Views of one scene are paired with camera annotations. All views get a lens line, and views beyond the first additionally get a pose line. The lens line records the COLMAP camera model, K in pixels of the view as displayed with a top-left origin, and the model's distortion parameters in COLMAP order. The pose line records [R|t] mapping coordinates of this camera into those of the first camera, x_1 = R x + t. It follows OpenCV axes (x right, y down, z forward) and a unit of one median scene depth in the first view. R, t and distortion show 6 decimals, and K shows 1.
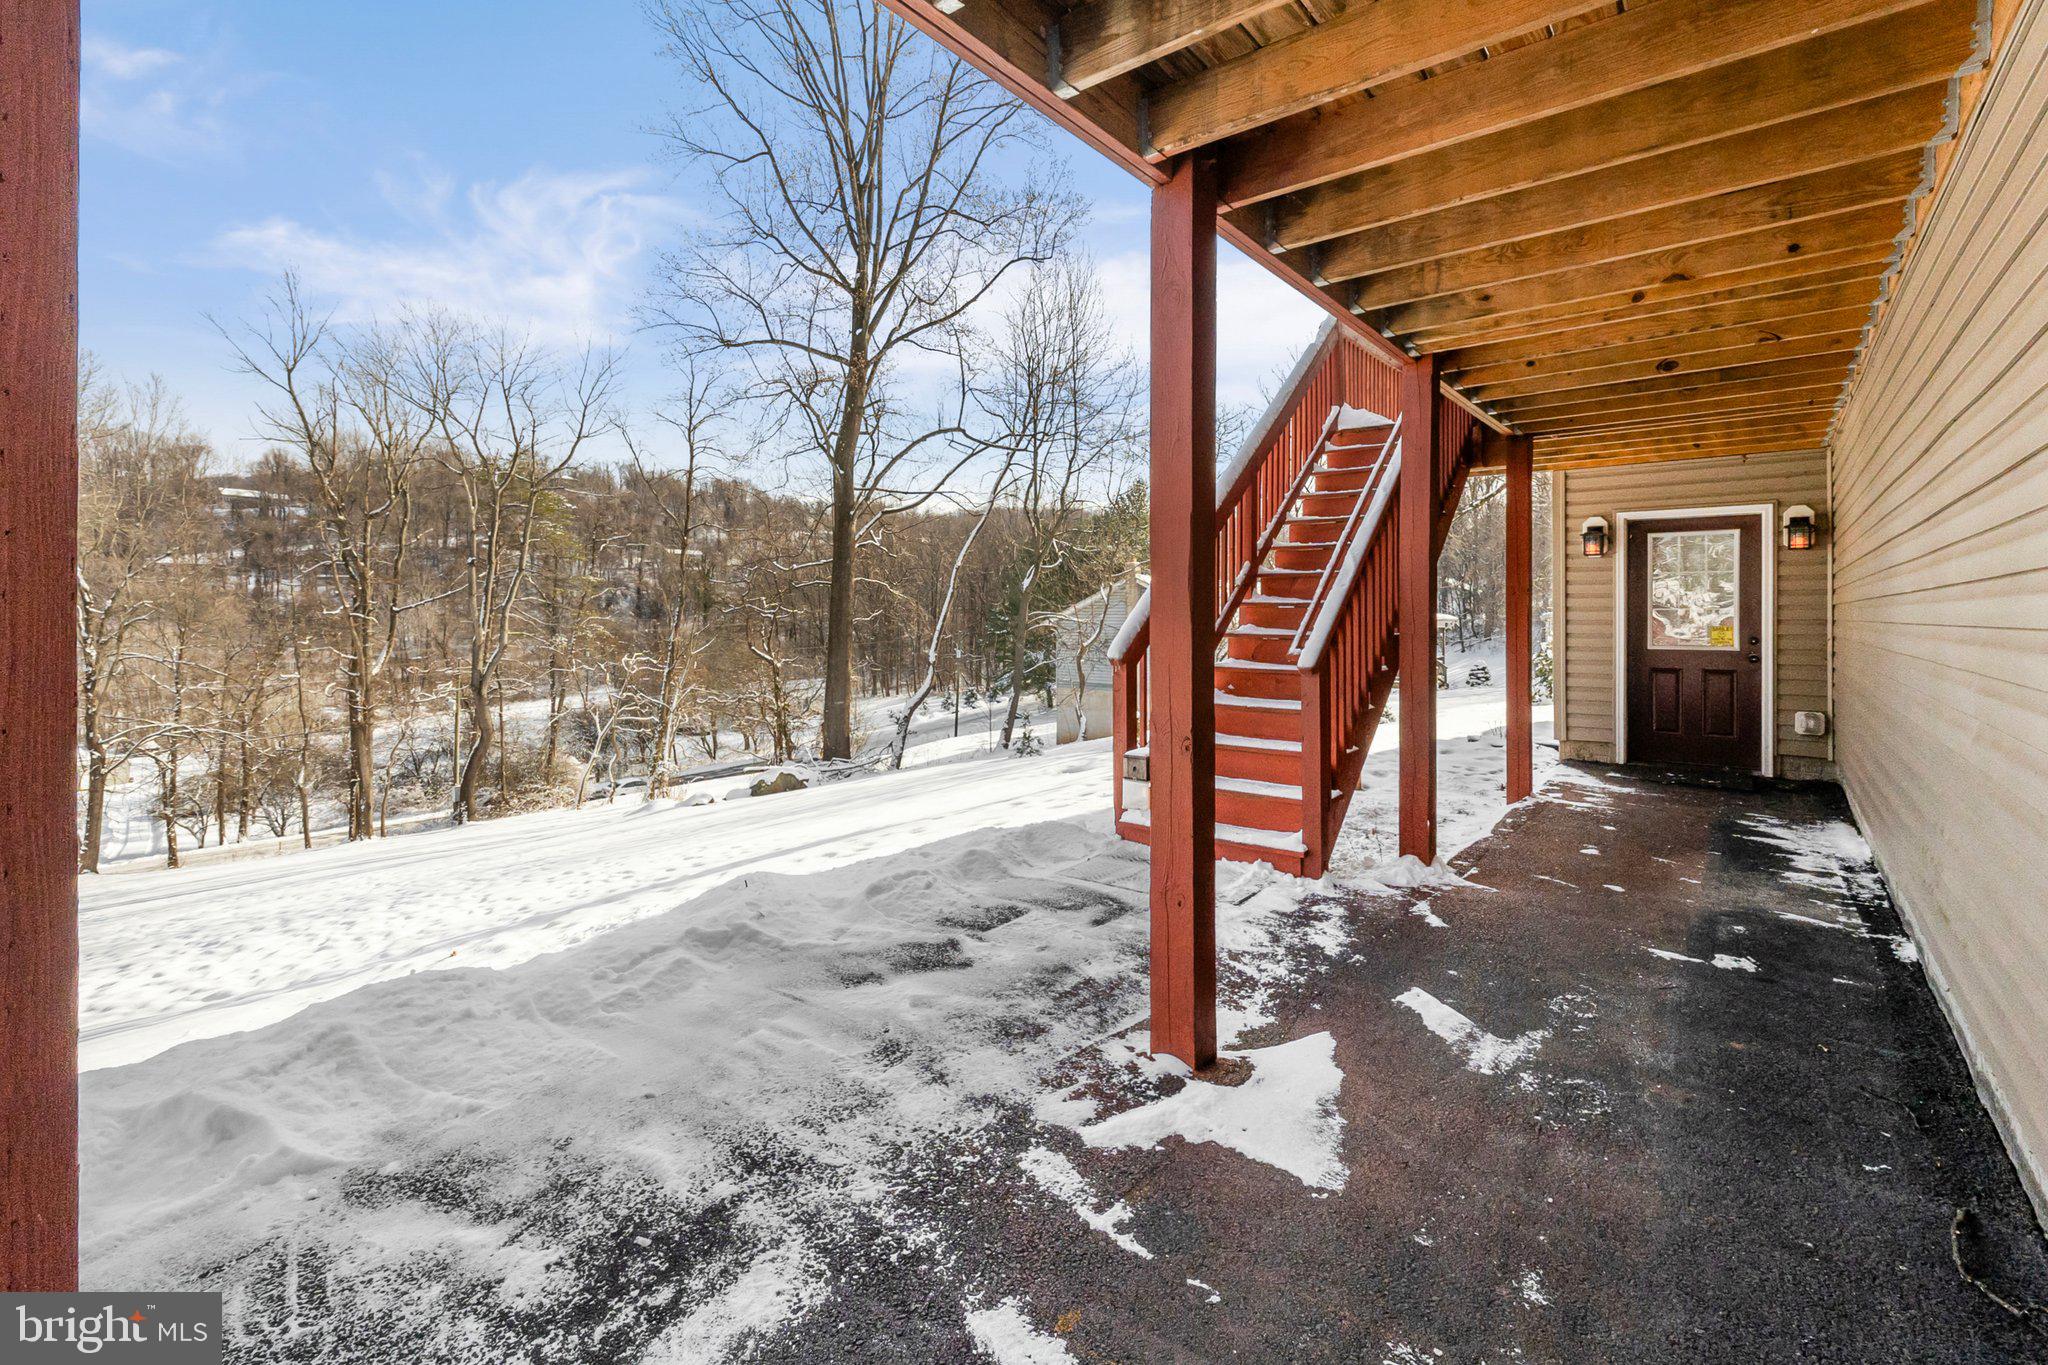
lens RADIAL K [[880.6, 0, 1097.7], [0, 880.6, 623.7], [0, 0, 1]] dist [-0.020053, 0.001030]
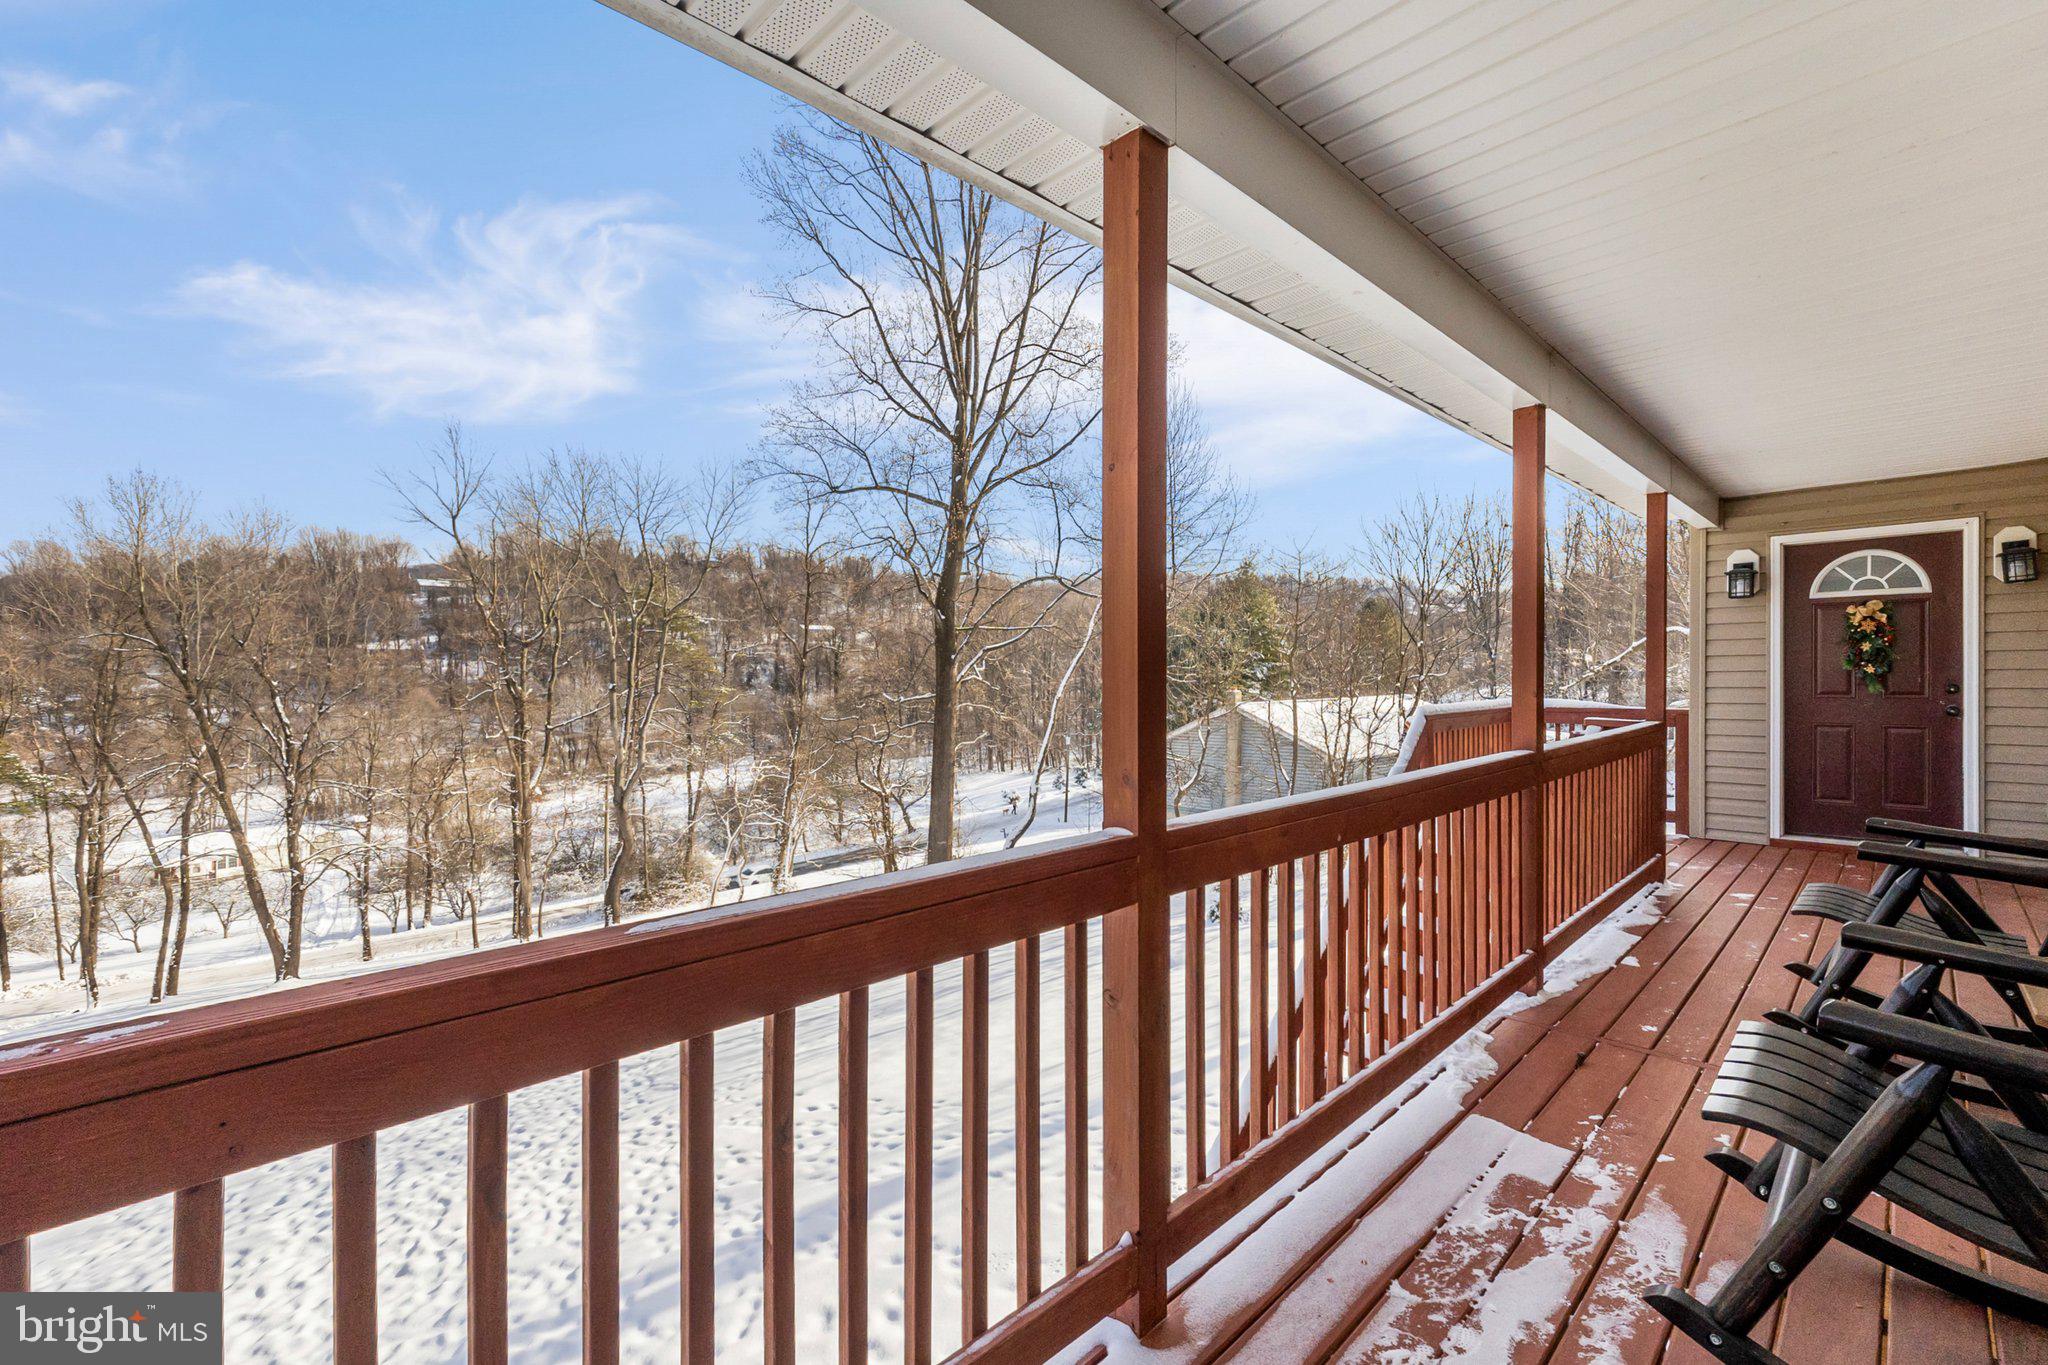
lens RADIAL K [[864.2, 0, 1091.5], [0, 864.2, 683.4], [0, 0, 1]] dist [-0.003628, 0.000282]
pose [[0.990164, 0.001264, -0.139907, 0.017828], [0.000503, 0.999921, 0.012594, -0.103225], [0.139912, -0.012540, 0.990085, 0.032233]]
